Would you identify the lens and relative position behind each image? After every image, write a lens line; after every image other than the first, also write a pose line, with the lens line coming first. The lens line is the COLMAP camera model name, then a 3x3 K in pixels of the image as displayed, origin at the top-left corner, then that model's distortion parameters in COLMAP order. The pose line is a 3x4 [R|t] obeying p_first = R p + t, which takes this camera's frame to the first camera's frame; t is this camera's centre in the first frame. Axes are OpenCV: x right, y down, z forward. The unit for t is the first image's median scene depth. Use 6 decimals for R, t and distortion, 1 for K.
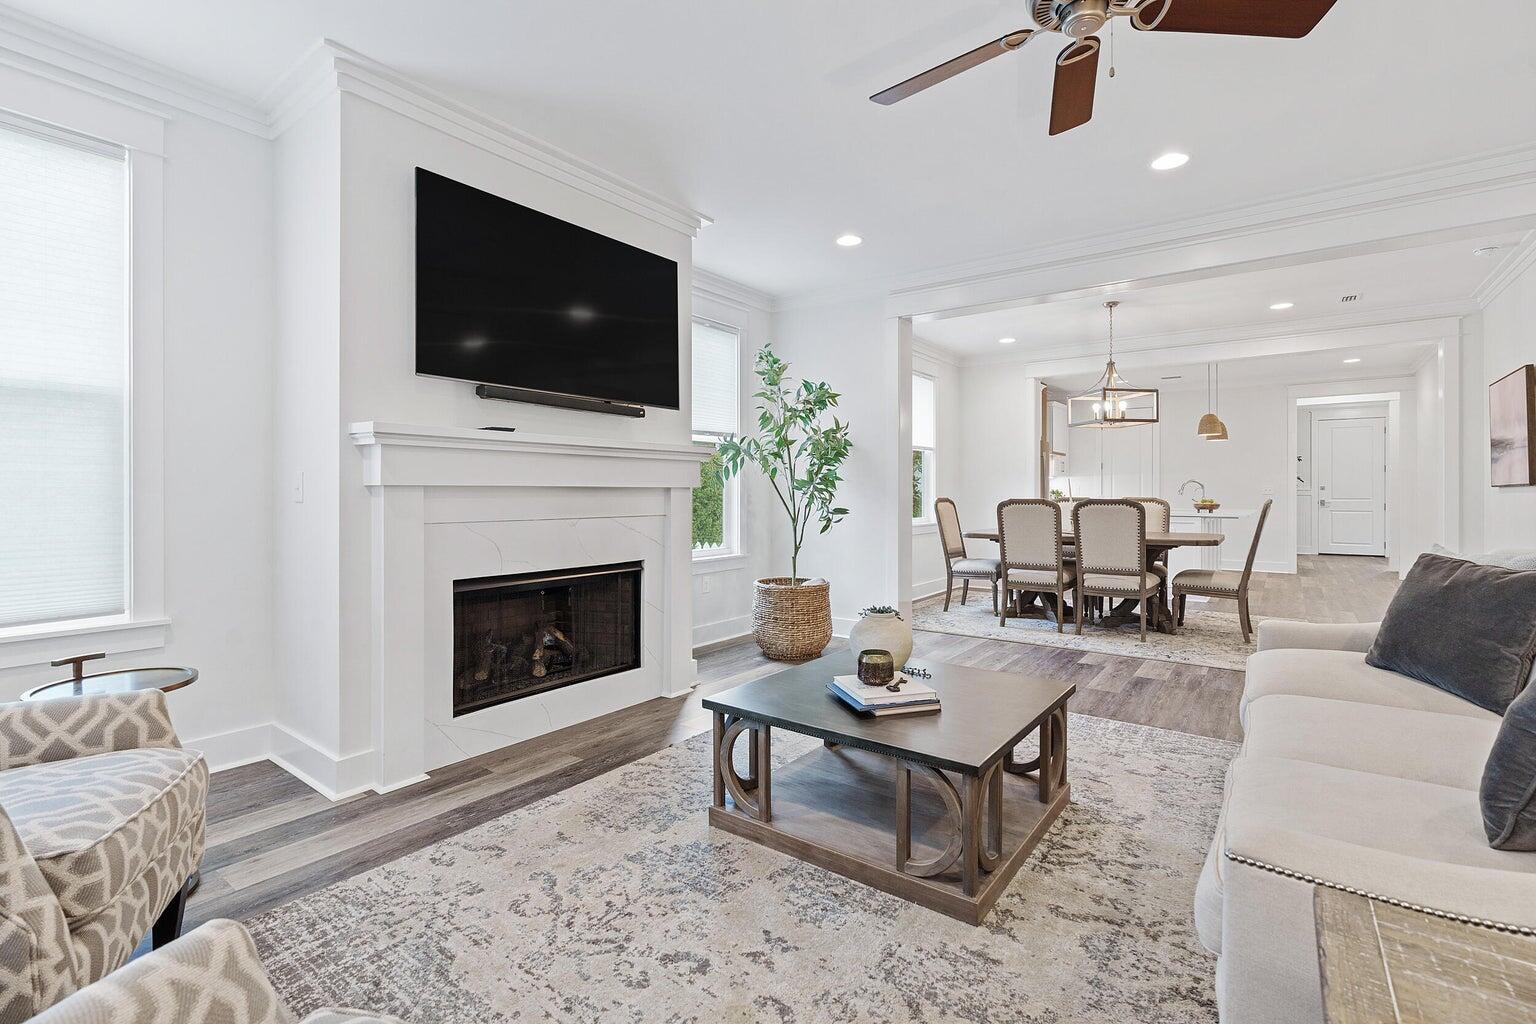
lens RADIAL K [[684.0, 0, 769.3], [0, 684.0, 496.8], [0, 0, 1]] dist [-0.007294, -0.000224]
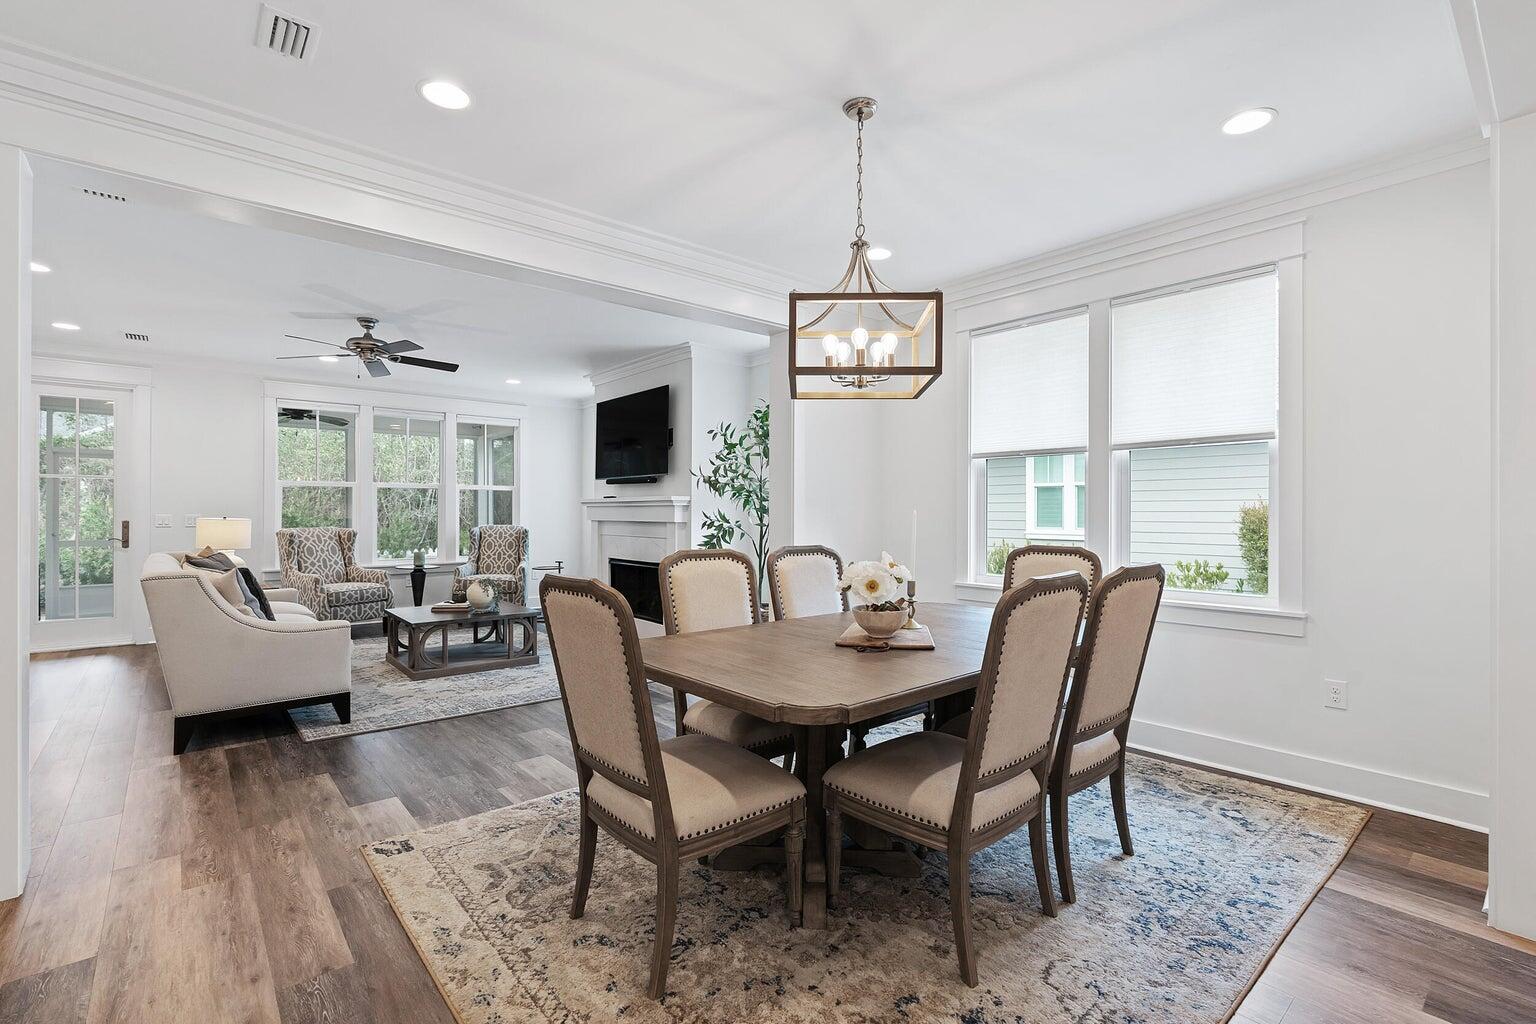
lens RADIAL K [[685.8, 0, 765.2], [0, 685.8, 506.0], [0, 0, 1]] dist [-0.002801, 0.000855]
pose [[-0.207469, -0.000547, -0.978241, 1.689715], [0.002028, 0.999997, -0.000990, -0.058546], [0.978239, -0.002189, -0.207468, 1.859016]]
